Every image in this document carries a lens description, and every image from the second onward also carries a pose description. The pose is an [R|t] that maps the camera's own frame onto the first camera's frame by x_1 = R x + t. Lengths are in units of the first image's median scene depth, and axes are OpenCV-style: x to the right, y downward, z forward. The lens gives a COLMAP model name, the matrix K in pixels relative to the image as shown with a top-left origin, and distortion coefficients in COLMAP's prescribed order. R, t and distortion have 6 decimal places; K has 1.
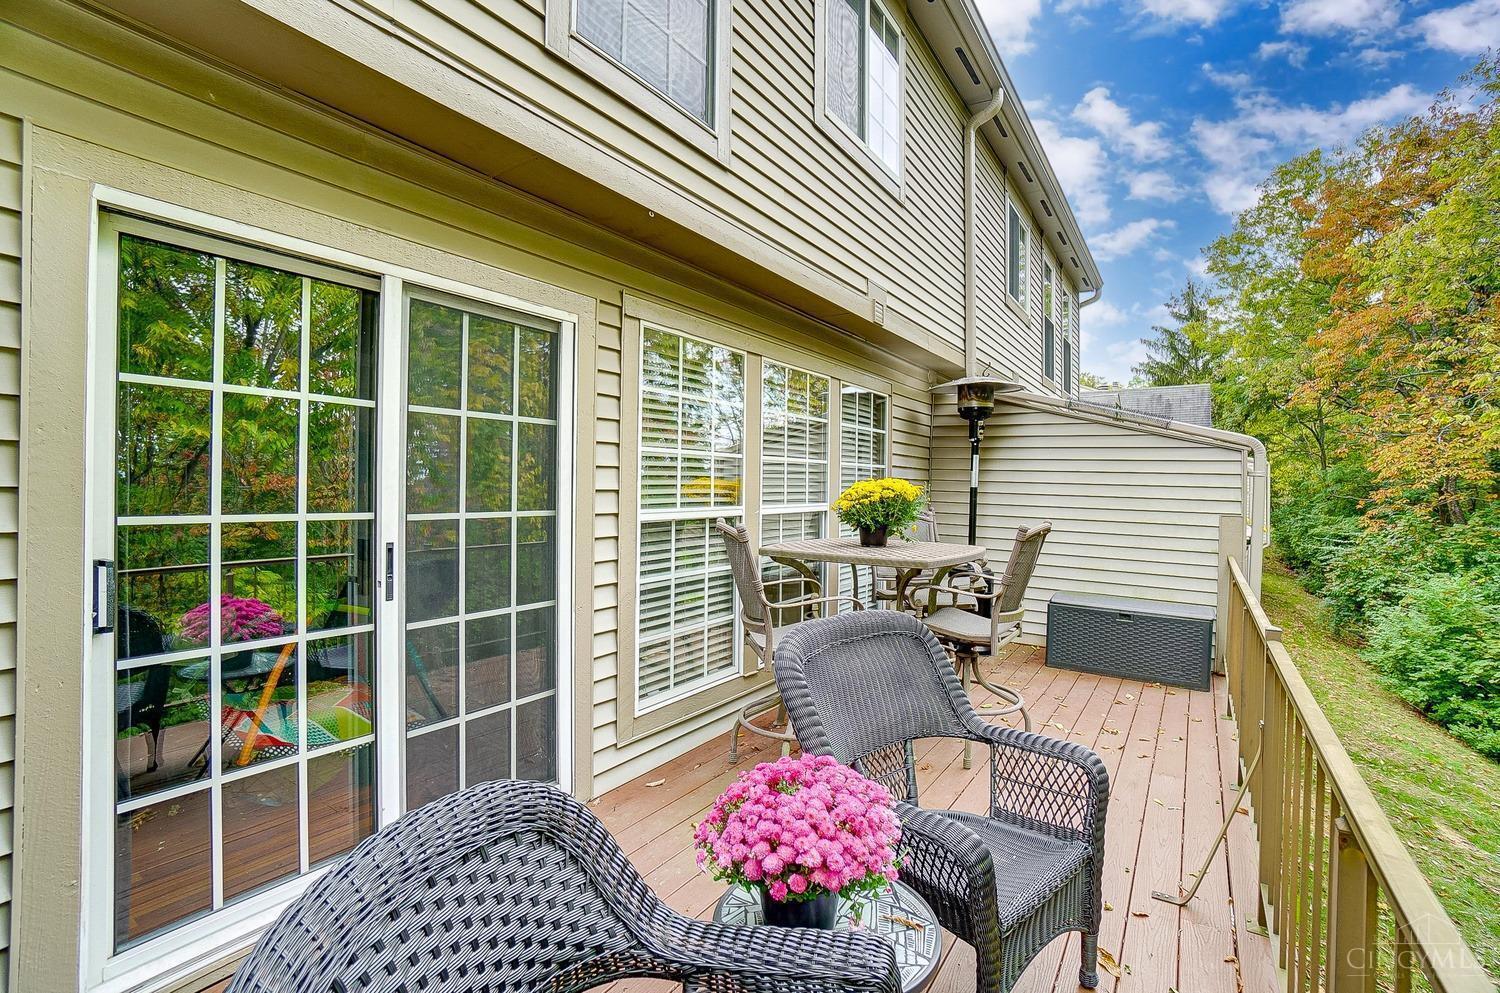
lens RADIAL K [[674.8, 0, 750.0], [0, 674.8, 496.5], [0, 0, 1]] dist [-0.003904, -0.000176]
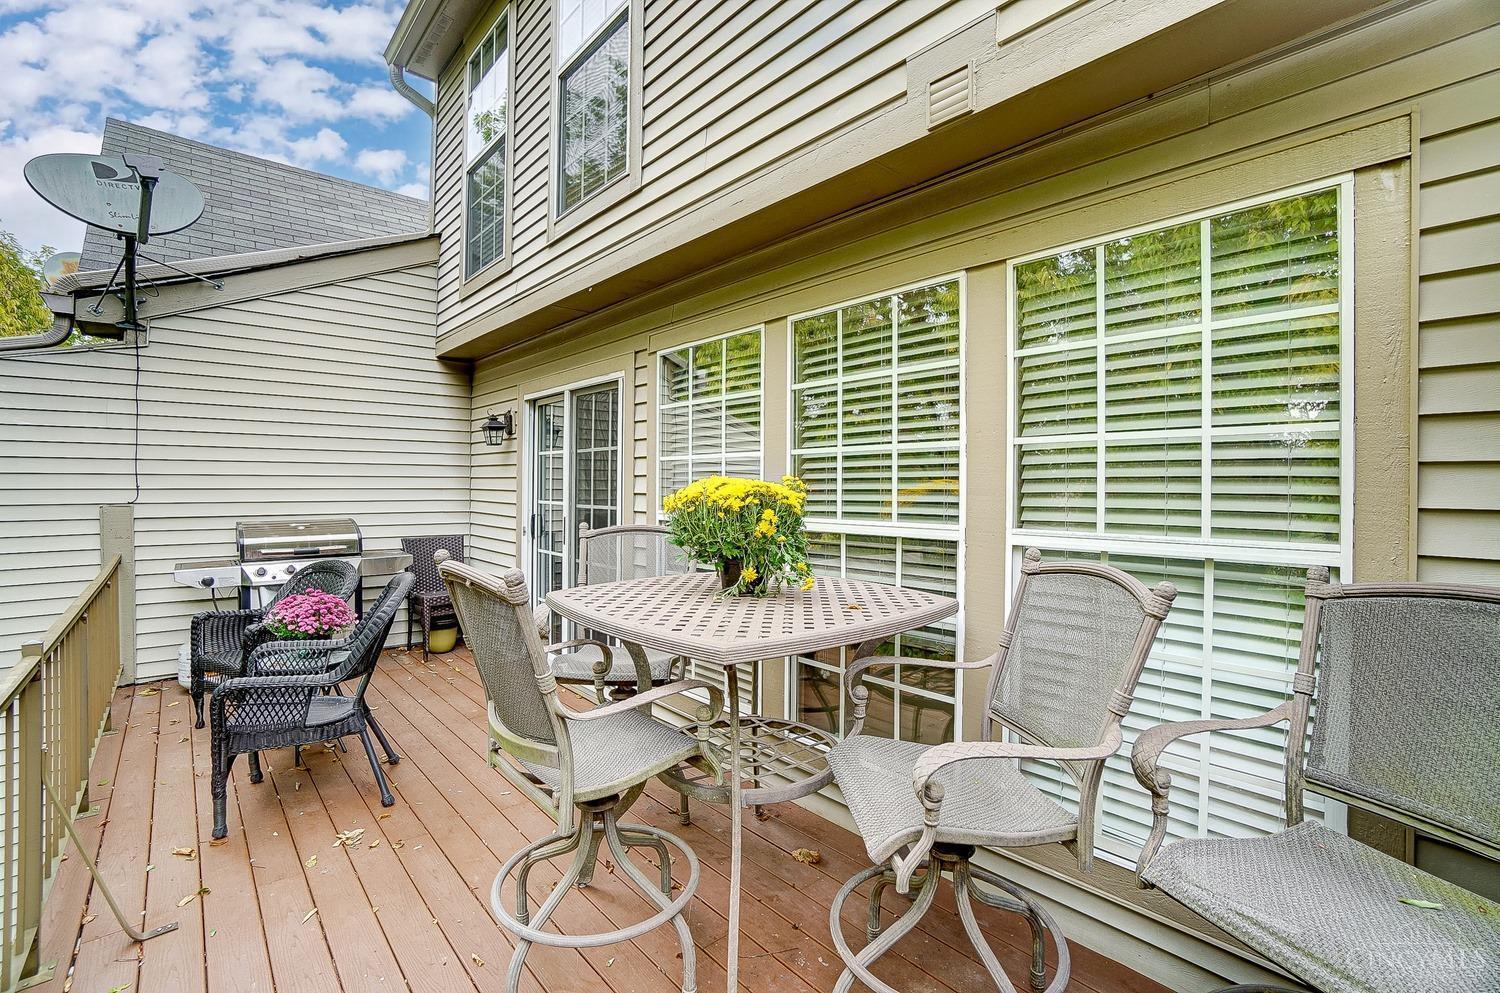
lens RADIAL K [[674.8, 0, 750.0], [0, 674.8, 496.5], [0, 0, 1]] dist [-0.003904, -0.000176]
pose [[-0.258301, -0.010033, -0.966012, 0.668307], [-0.029540, 0.999561, -0.002483, -0.003272], [0.965613, 0.027894, -0.258483, 1.032158]]
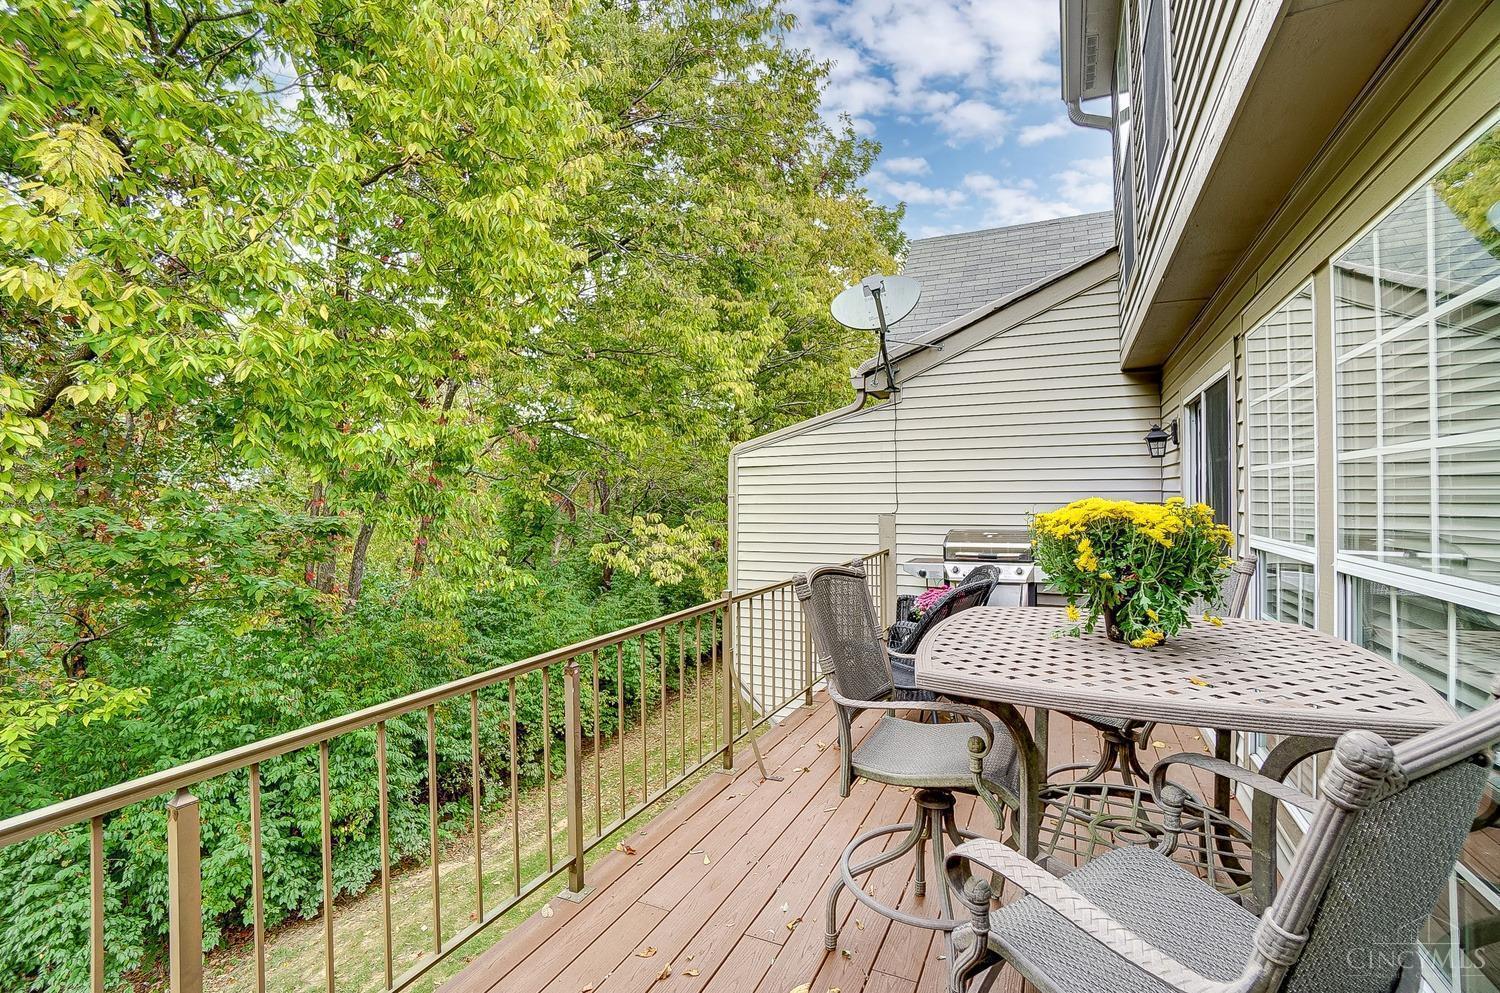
lens RADIAL K [[674.8, 0, 750.0], [0, 674.8, 496.5], [0, 0, 1]] dist [-0.003904, -0.000176]
pose [[-0.980311, -0.019270, -0.196516, 0.515647], [-0.022336, 0.999661, 0.013394, -0.017417], [0.196191, 0.017520, -0.980409, 1.230998]]
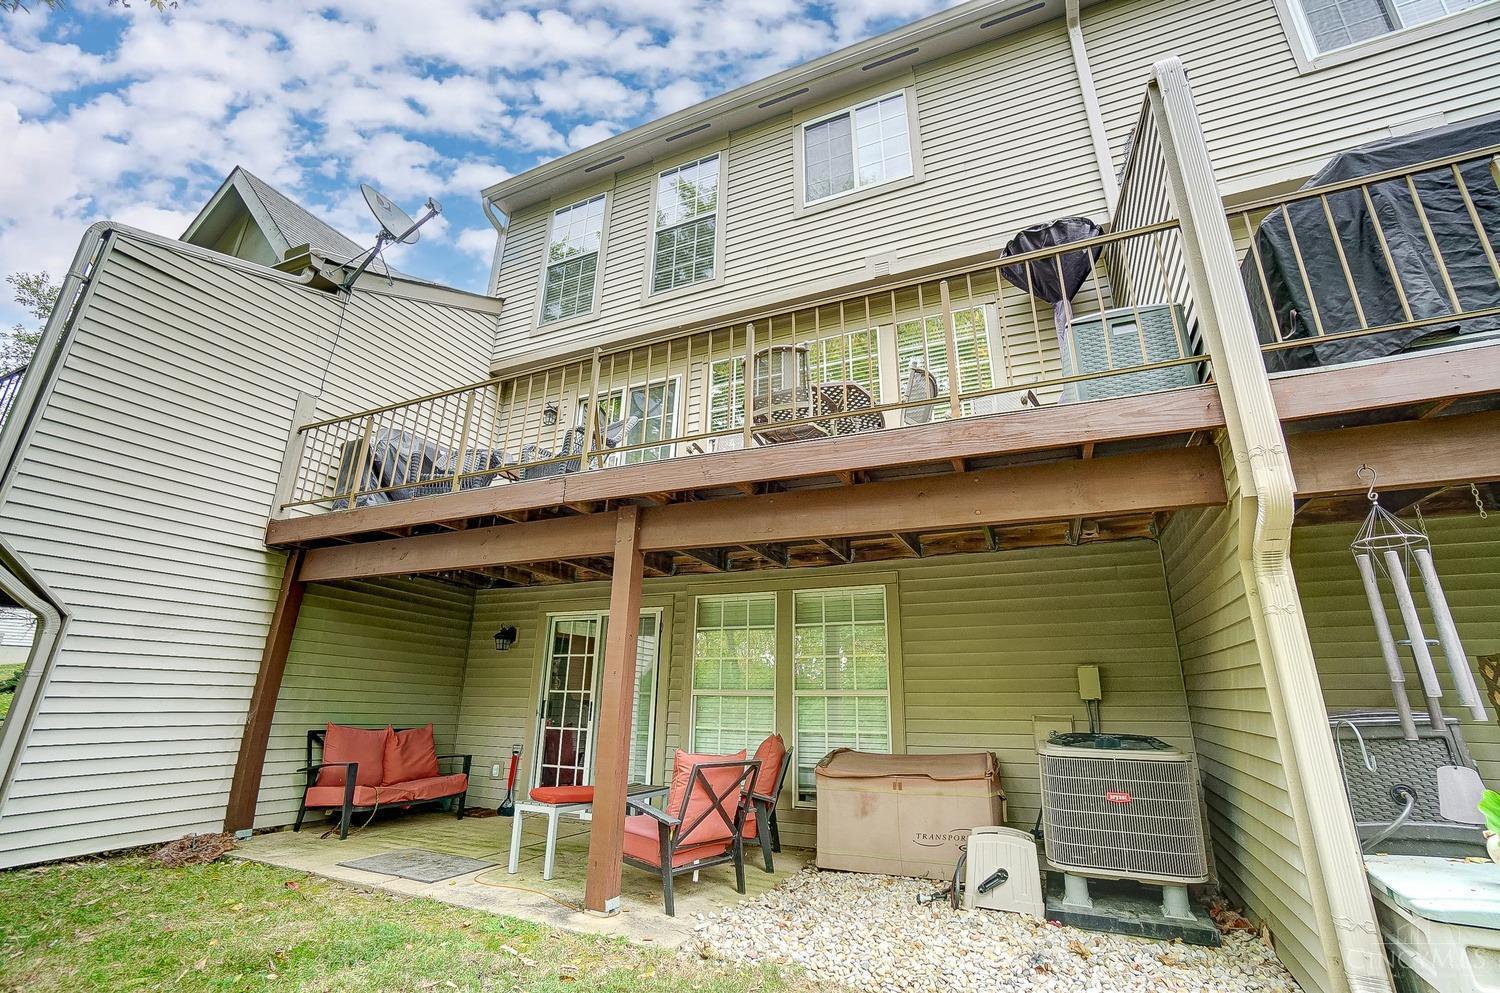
lens RADIAL K [[674.8, 0, 750.0], [0, 674.8, 496.5], [0, 0, 1]] dist [-0.003904, -0.000176]
pose [[0.179630, -0.320460, -0.930074, 1.347881], [-0.020396, 0.944036, -0.329210, 0.675742], [0.983523, 0.078106, 0.163041, 0.549917]]
